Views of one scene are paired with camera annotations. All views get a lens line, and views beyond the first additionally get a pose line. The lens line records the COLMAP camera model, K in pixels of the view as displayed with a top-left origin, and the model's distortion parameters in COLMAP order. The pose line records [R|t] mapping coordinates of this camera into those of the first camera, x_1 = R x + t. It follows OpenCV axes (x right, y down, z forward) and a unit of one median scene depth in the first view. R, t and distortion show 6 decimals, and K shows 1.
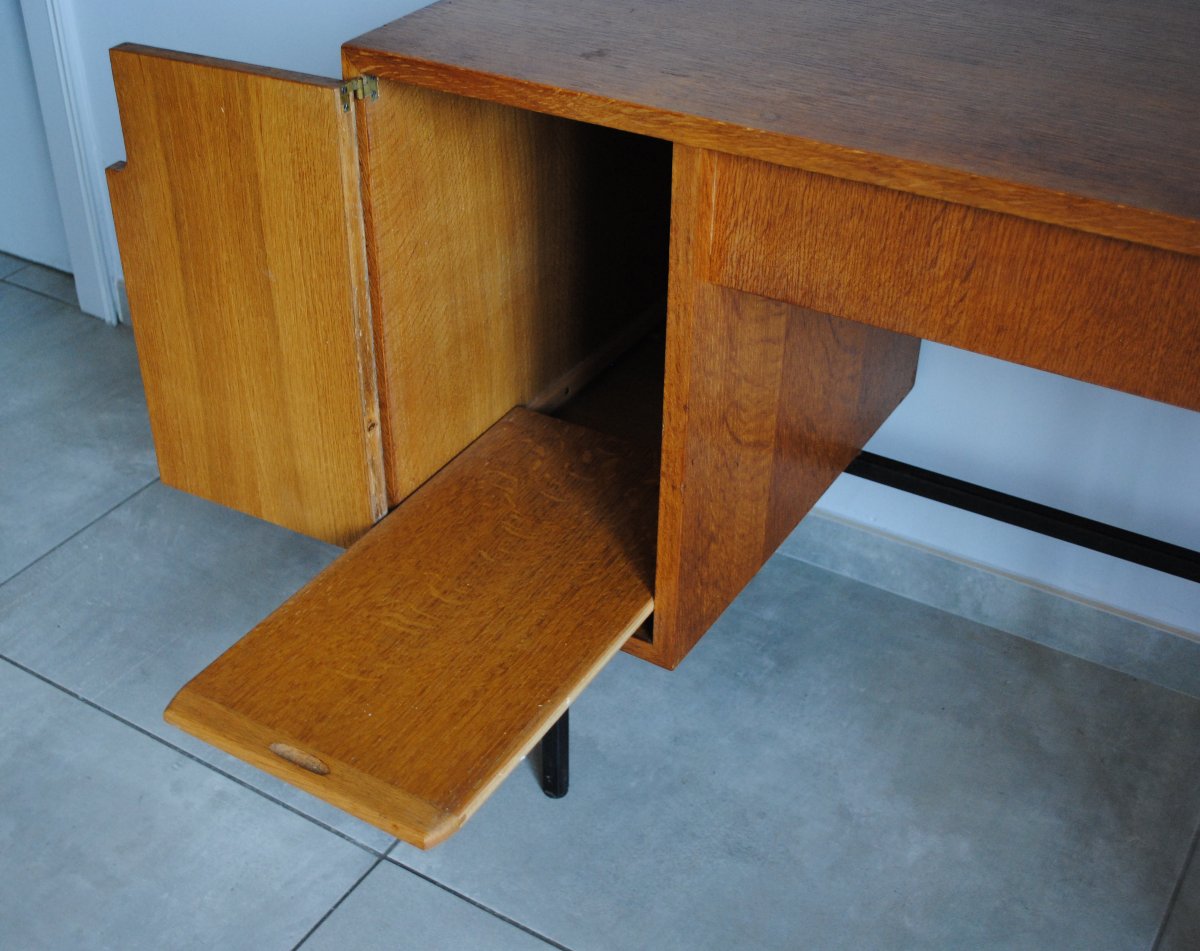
lens RADIAL K [[1503.4, 0, 498.9], [0, 1503.4, 476.6], [0, 0, 1]] dist [-0.043619, -0.040523]
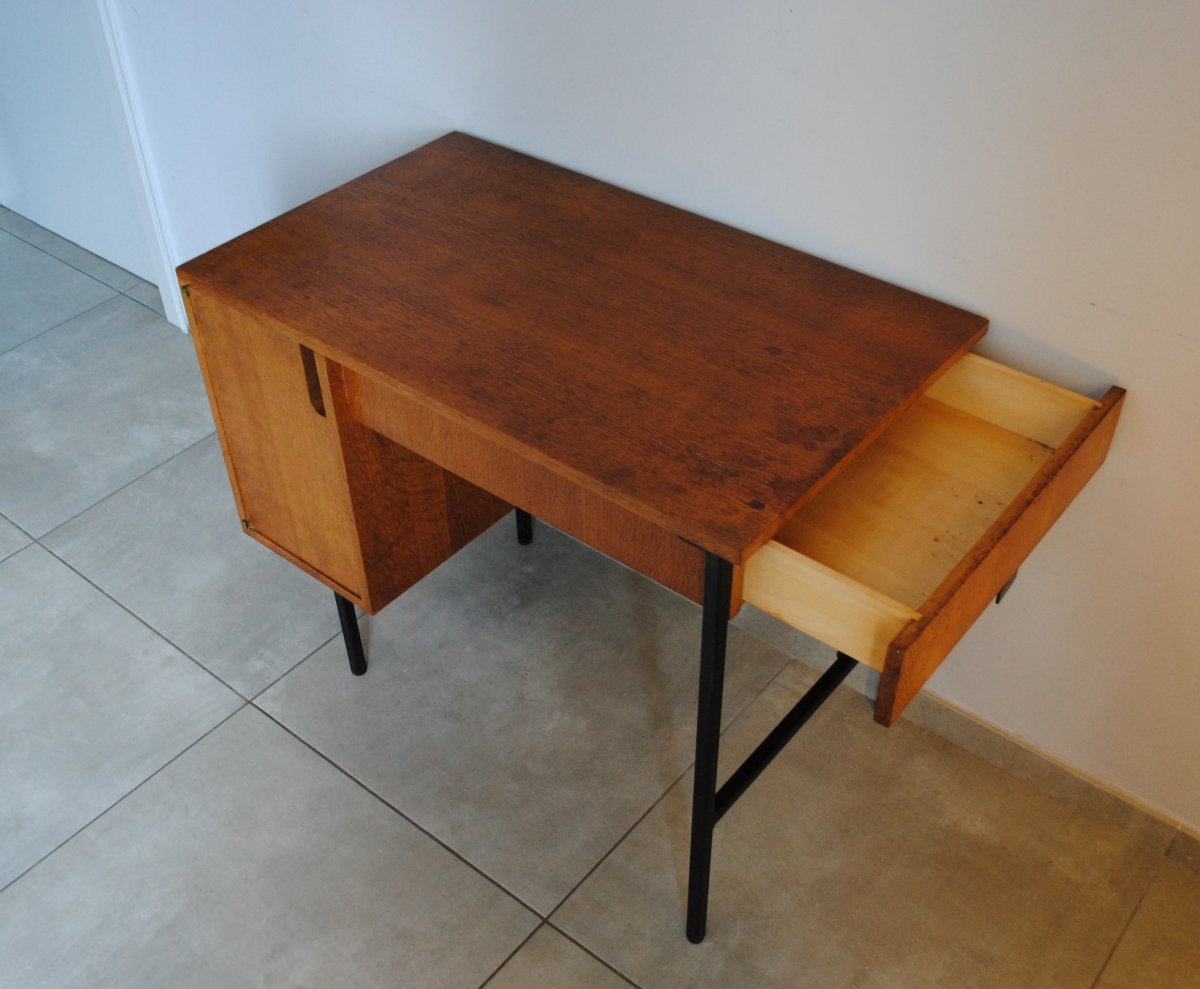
lens RADIAL K [[1274.8, 0, 594.9], [0, 1274.8, 510.8], [0, 0, 1]] dist [-0.068093, -0.013488]
pose [[0.995497, 0.064306, -0.069648, 0.394564], [-0.055743, 0.991376, 0.118601, -0.155334], [0.076675, -0.114184, 0.990496, -0.378536]]
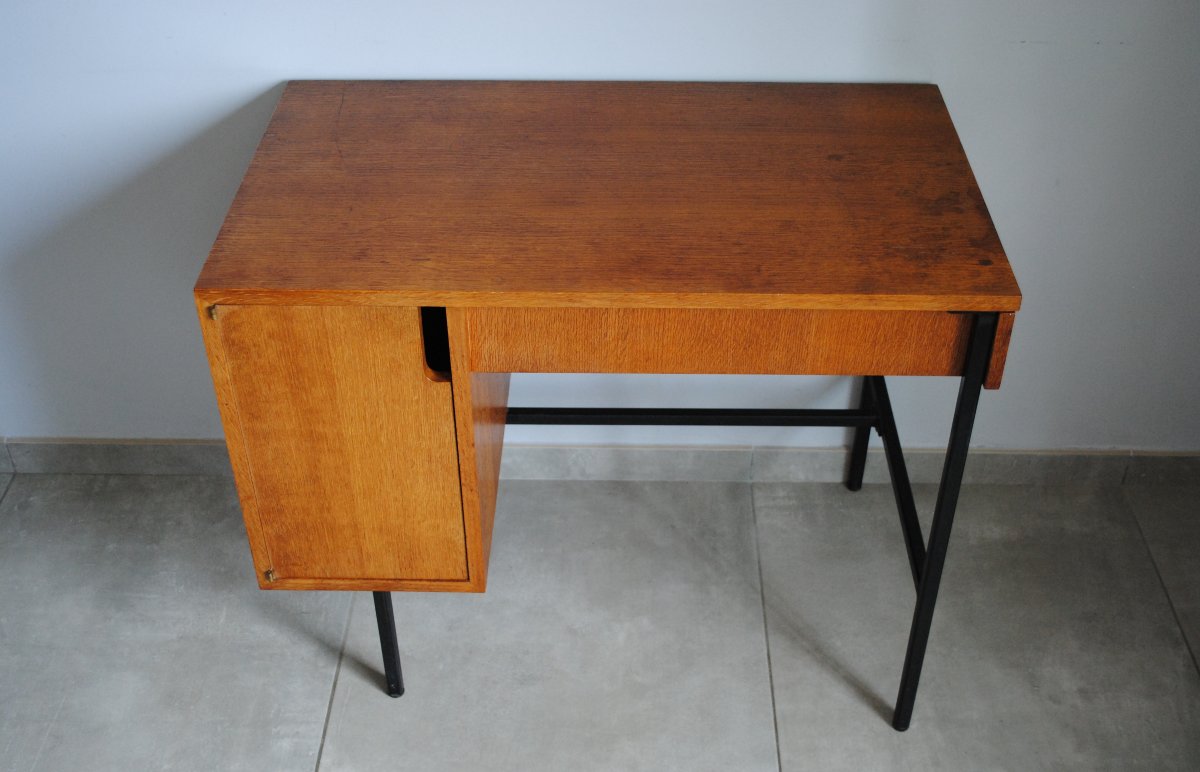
lens RADIAL K [[1377.4, 0, 601.1], [0, 1377.4, 398.3], [0, 0, 1]] dist [-0.038817, 0.000175]
pose [[0.839428, -0.315985, 0.442170, -0.303082], [0.288451, 0.948590, 0.130281, -0.185317], [-0.460605, 0.018183, 0.887419, -0.301412]]
